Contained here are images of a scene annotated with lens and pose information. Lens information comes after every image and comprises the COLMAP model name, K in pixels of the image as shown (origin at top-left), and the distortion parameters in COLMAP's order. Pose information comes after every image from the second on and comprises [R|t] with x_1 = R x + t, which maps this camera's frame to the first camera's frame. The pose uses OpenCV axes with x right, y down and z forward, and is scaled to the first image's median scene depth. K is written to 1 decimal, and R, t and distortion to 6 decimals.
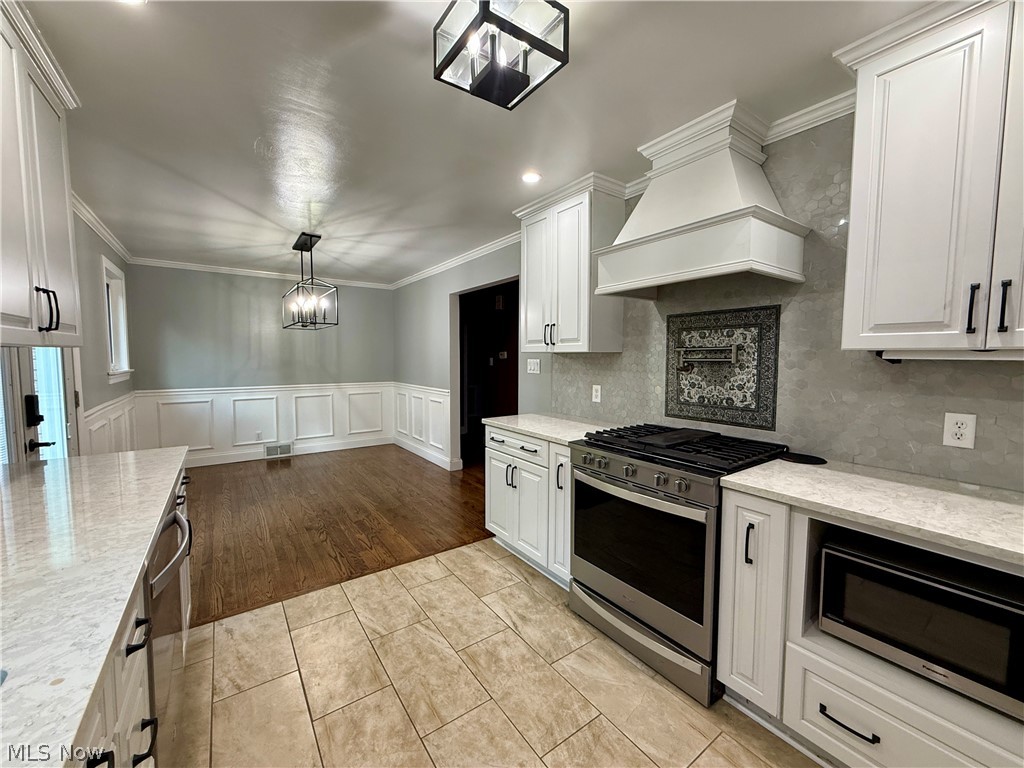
lens RADIAL K [[407.3, 0, 510.9], [0, 407.3, 383.6], [0, 0, 1]] dist [-0.001458, 0.000295]
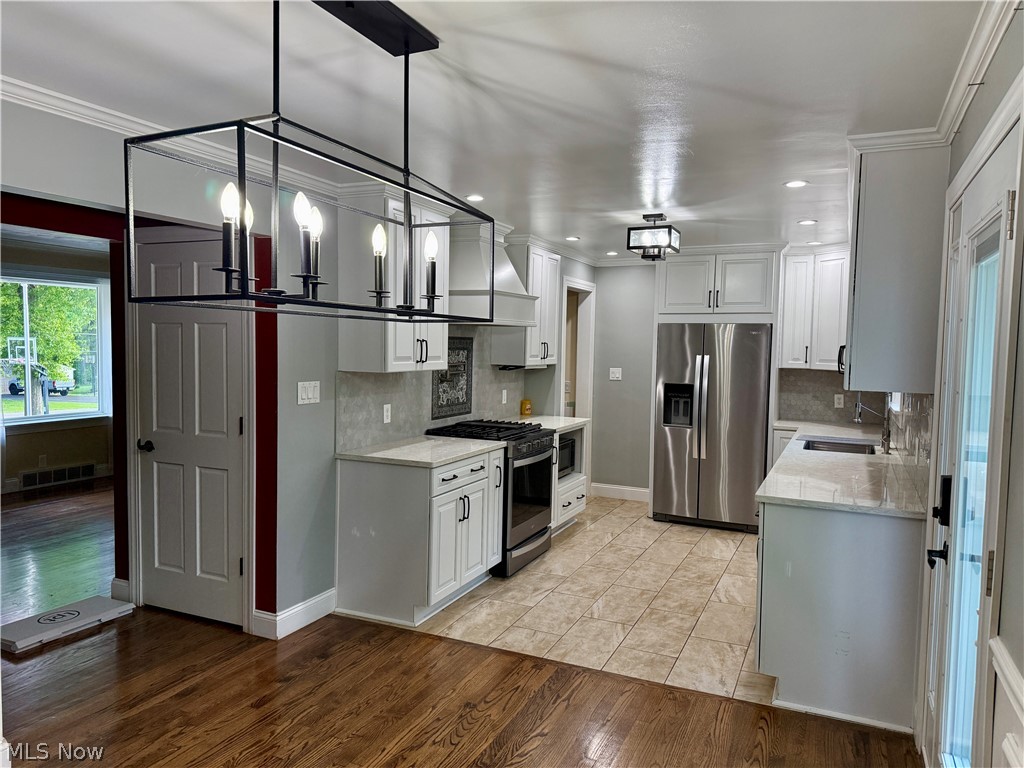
lens RADIAL K [[709.3, 0, 513.3], [0, 709.3, 381.6], [0, 0, 1]] dist [0.171846, -0.352410]
pose [[-0.500632, -0.057918, 0.863721, -1.585091], [0.040117, 0.995135, 0.089982, -0.217539], [-0.864730, 0.079698, -0.495873, 1.873072]]
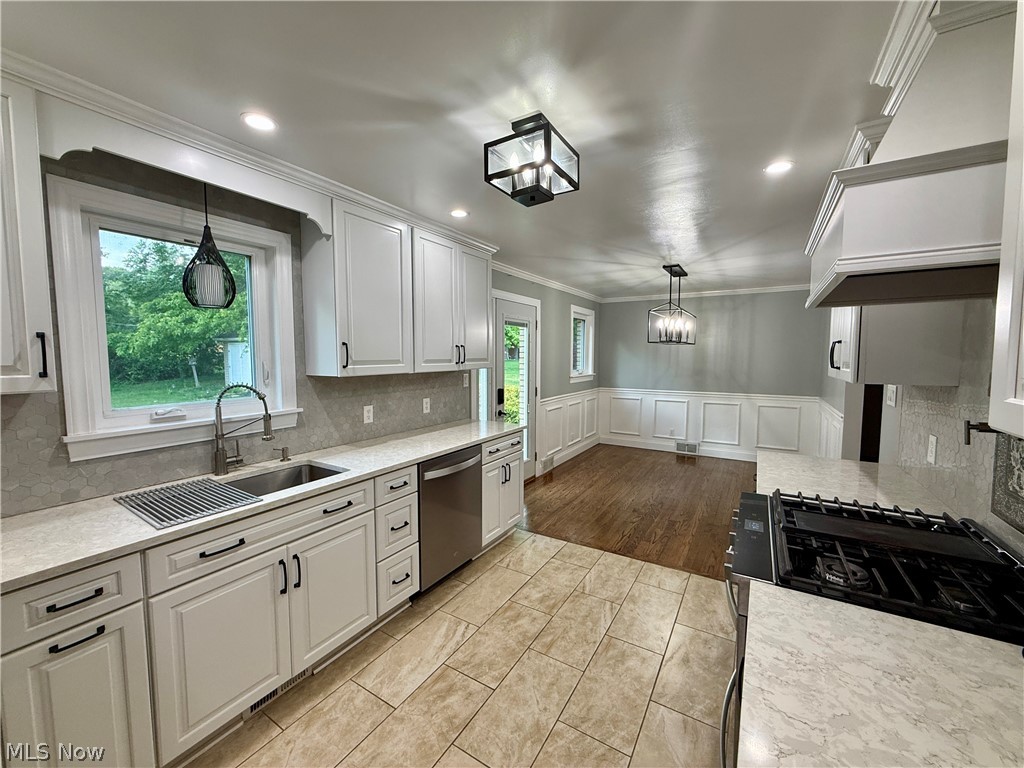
lens RADIAL K [[407.3, 0, 510.9], [0, 407.3, 383.6], [0, 0, 1]] dist [-0.001458, 0.000295]
pose [[0.393492, 0.062129, -0.917226, 0.629627], [-0.062321, 0.997221, 0.040812, -0.073065], [0.917213, 0.041103, 0.396271, 0.203523]]
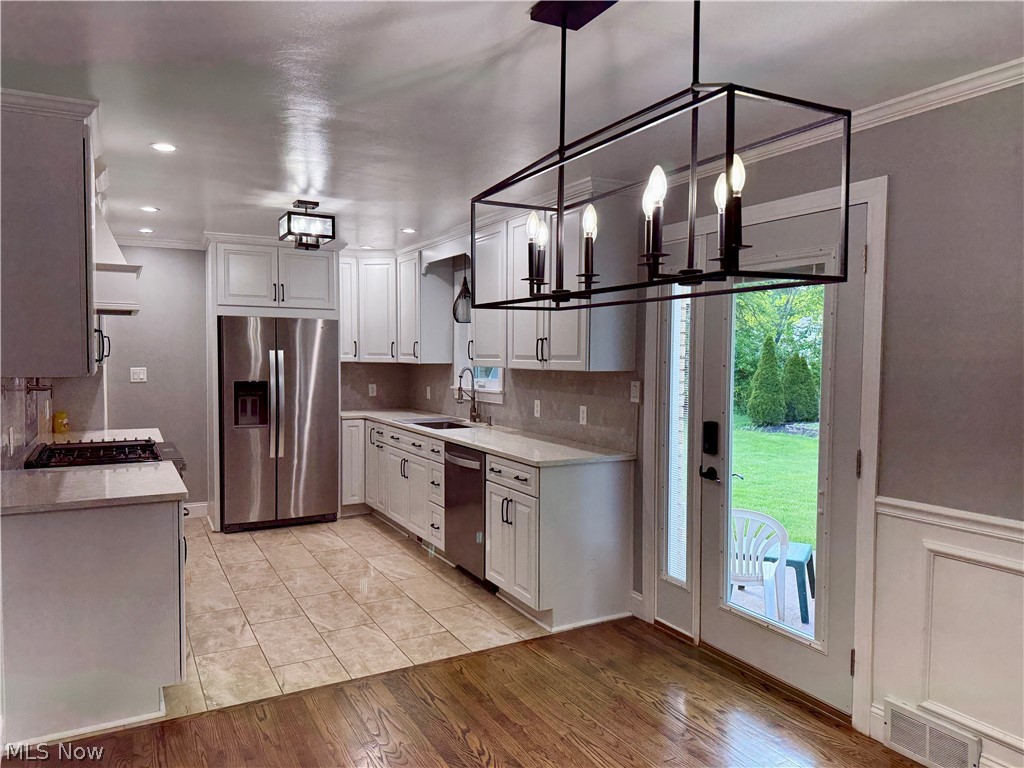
lens RADIAL K [[718.0, 0, 512.0], [0, 718.0, 384.0], [0, 0, 1]] dist [0.092137, -0.143416]
pose [[-0.993056, -0.013915, 0.116819, -0.793687], [-0.000317, 0.993293, 0.115625, -0.226720], [-0.117644, 0.114785, -0.986400, 2.396235]]
